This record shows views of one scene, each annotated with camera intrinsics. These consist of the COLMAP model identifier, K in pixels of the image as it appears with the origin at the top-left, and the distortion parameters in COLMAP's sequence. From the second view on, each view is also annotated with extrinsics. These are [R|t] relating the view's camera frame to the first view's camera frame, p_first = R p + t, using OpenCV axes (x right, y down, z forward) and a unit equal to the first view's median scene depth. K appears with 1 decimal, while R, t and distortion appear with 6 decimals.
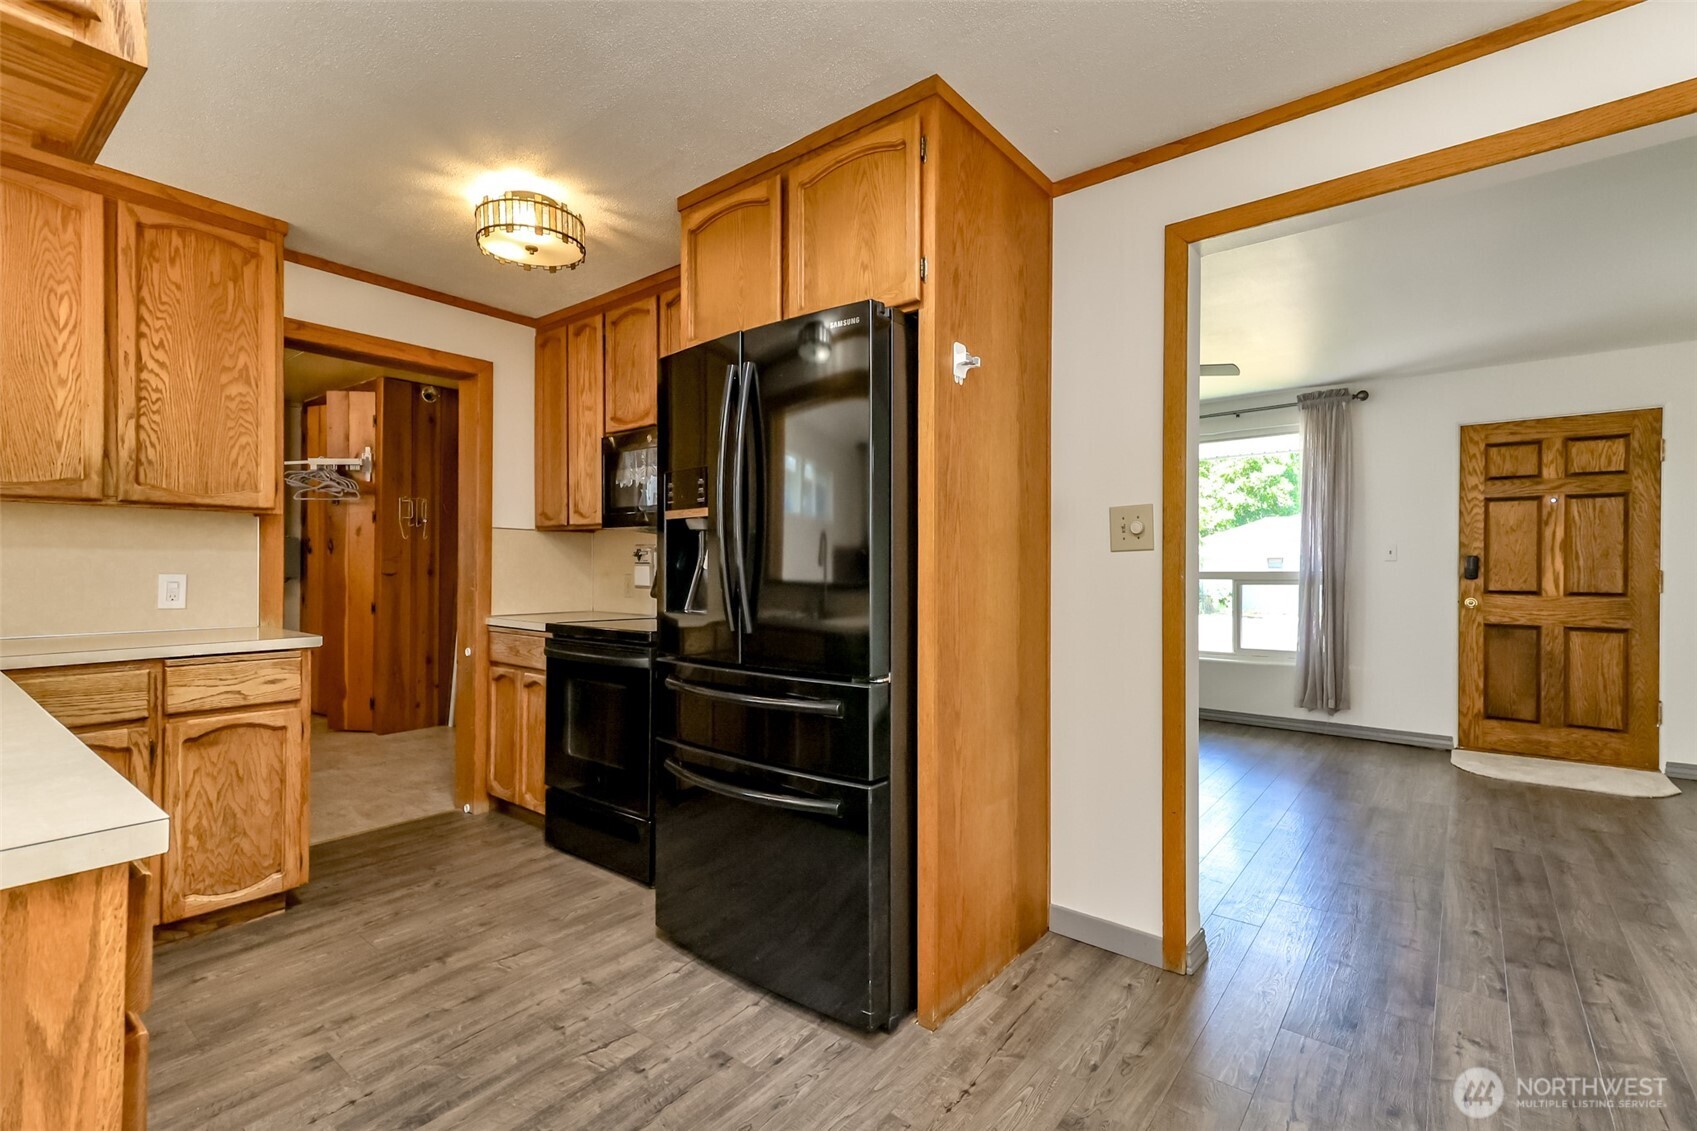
lens RADIAL K [[777.7, 0, 853.7], [0, 777.7, 564.2], [0, 0, 1]] dist [0.017558, 0.000323]
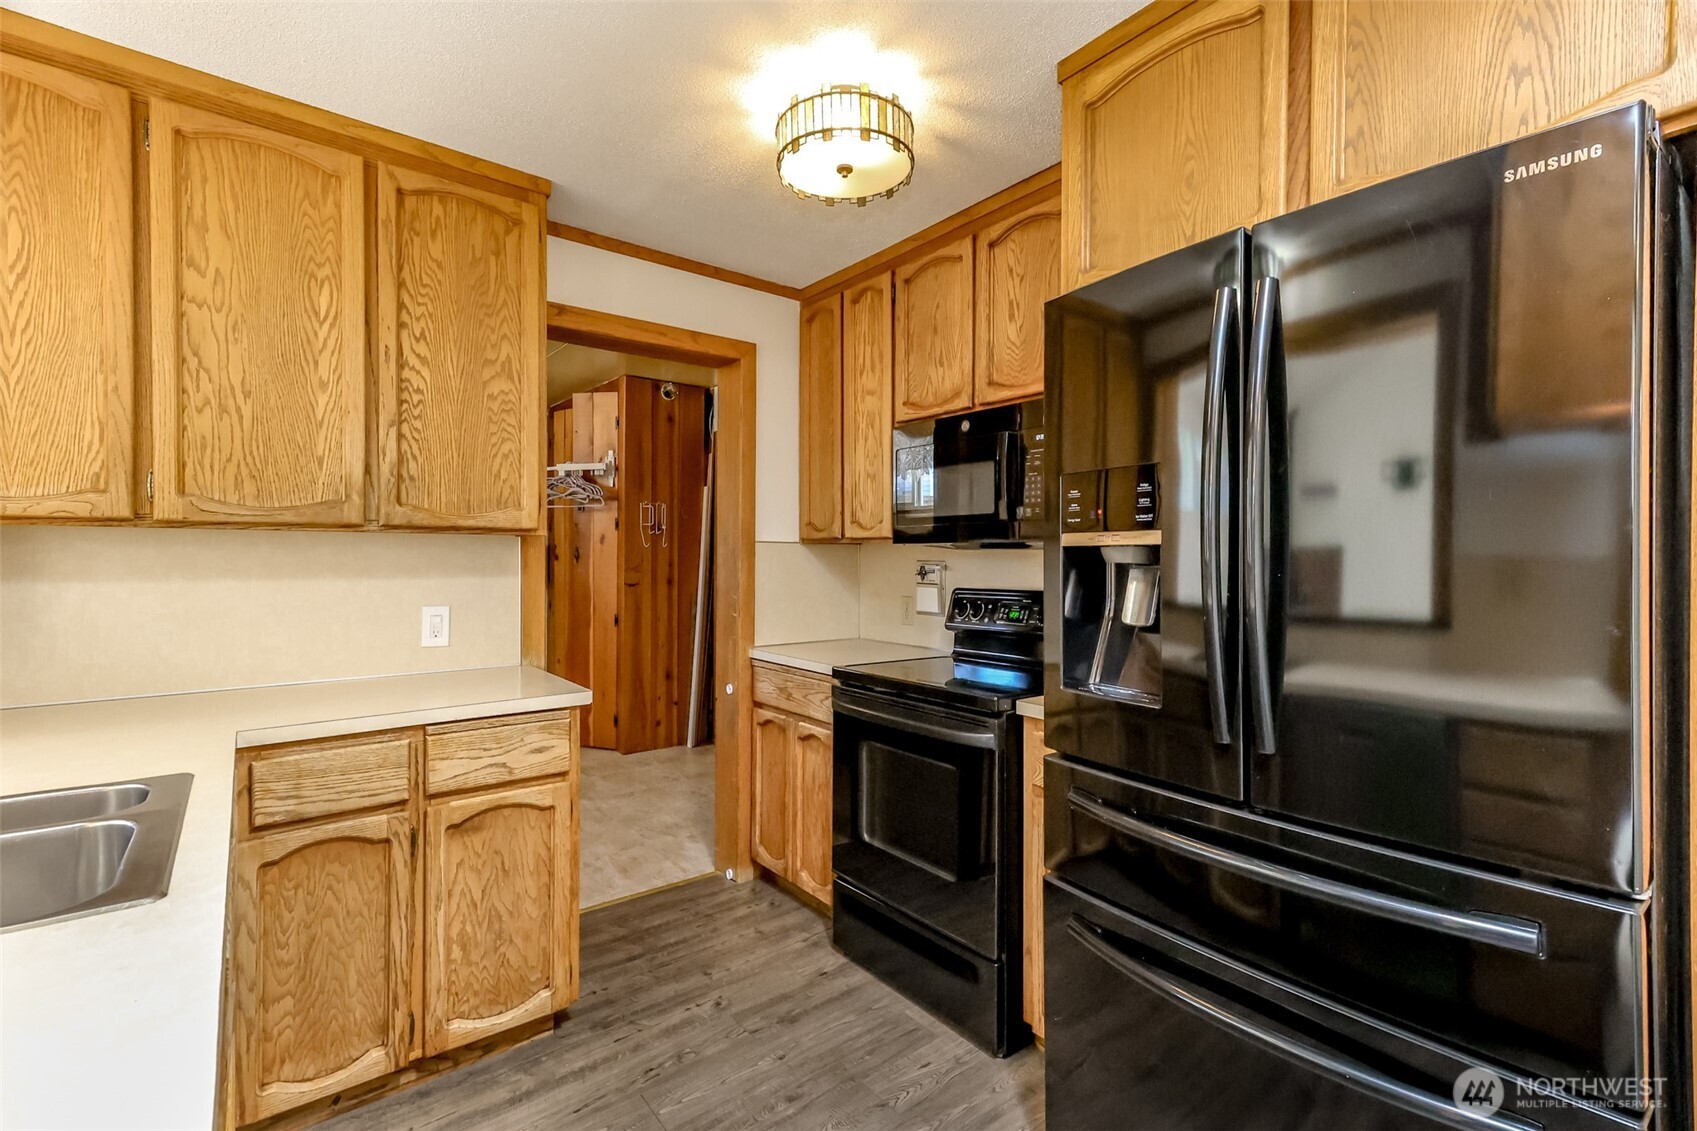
lens RADIAL K [[777.7, 0, 836.3], [0, 777.7, 561.9], [0, 0, 1]] dist [0.017558, 0.000323]
pose [[0.969489, 0.002078, -0.245124, -0.254245], [0.000266, 0.999955, 0.009527, -0.048308], [0.245133, -0.009301, 0.969445, 0.308121]]
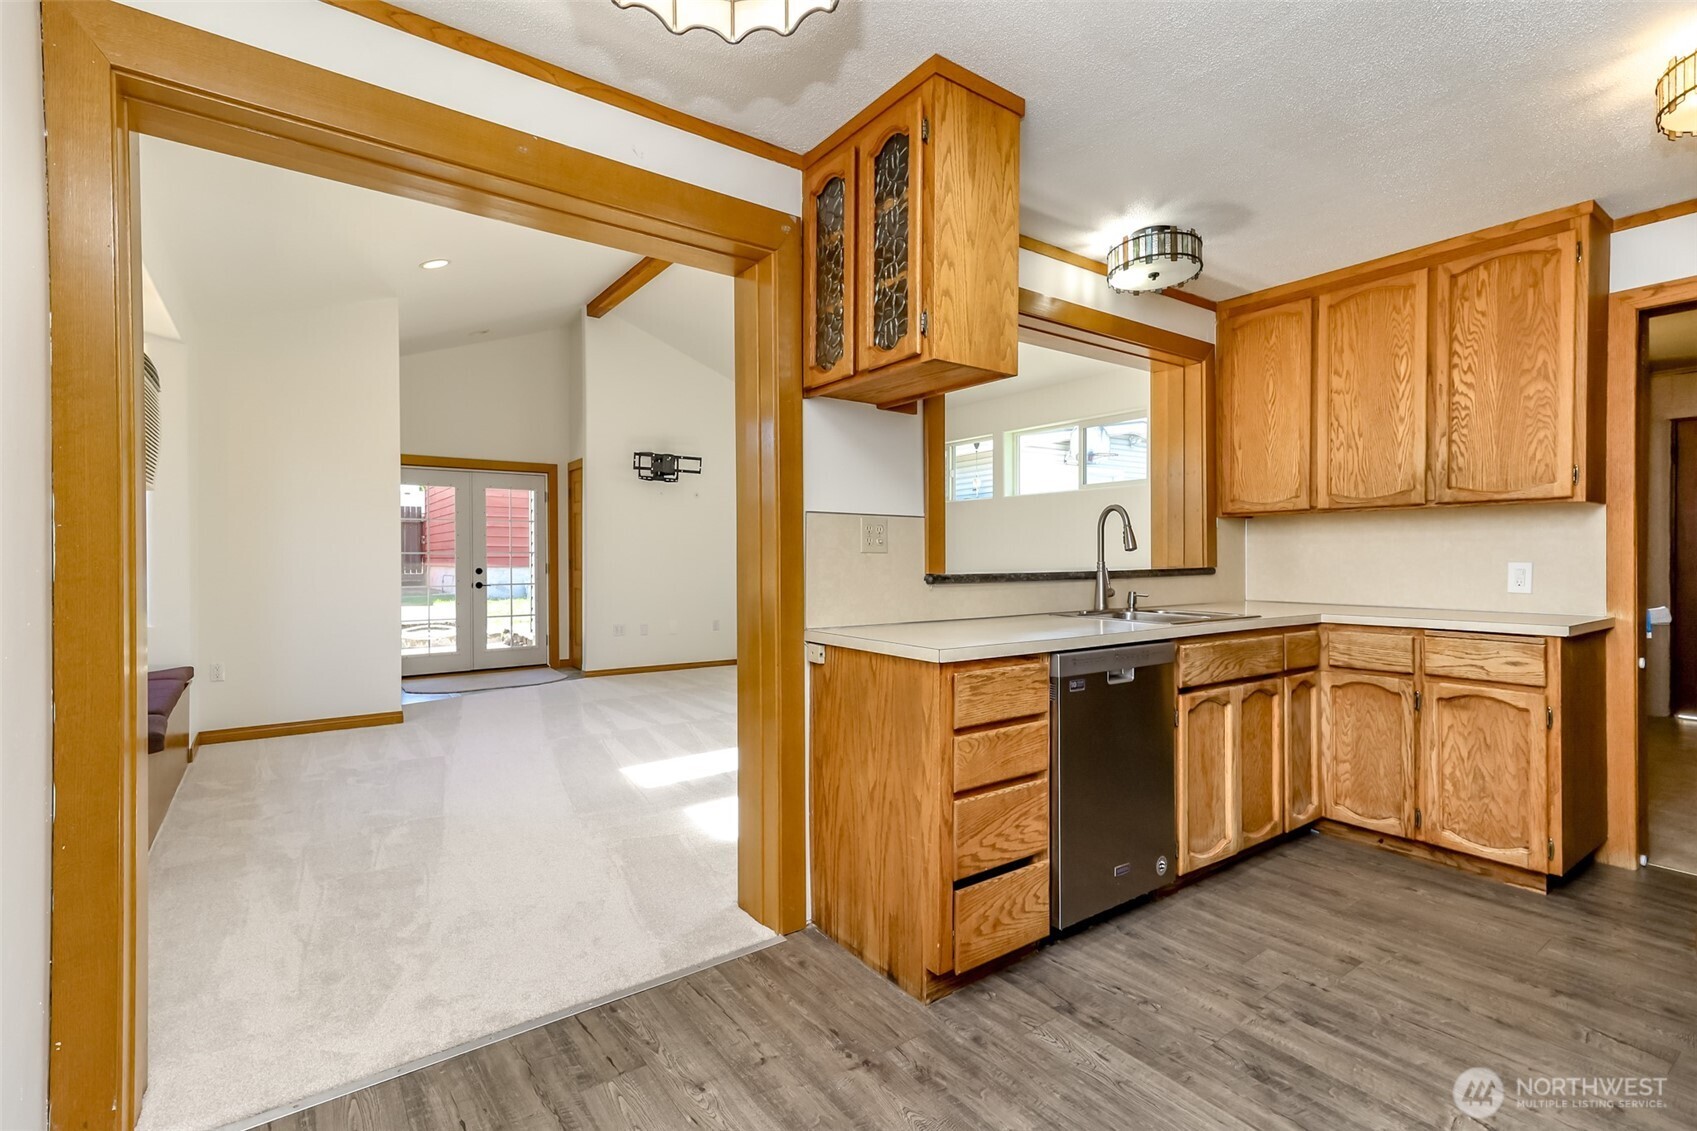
lens RADIAL K [[777.7, 0, 890.0], [0, 777.7, 561.9], [0, 0, 1]] dist [0.017558, 0.000323]
pose [[-0.242957, 0.000535, -0.970037, 0.485556], [0.002345, 0.999997, -0.000035, 0.010930], [0.970034, -0.002284, -0.242958, 0.442227]]
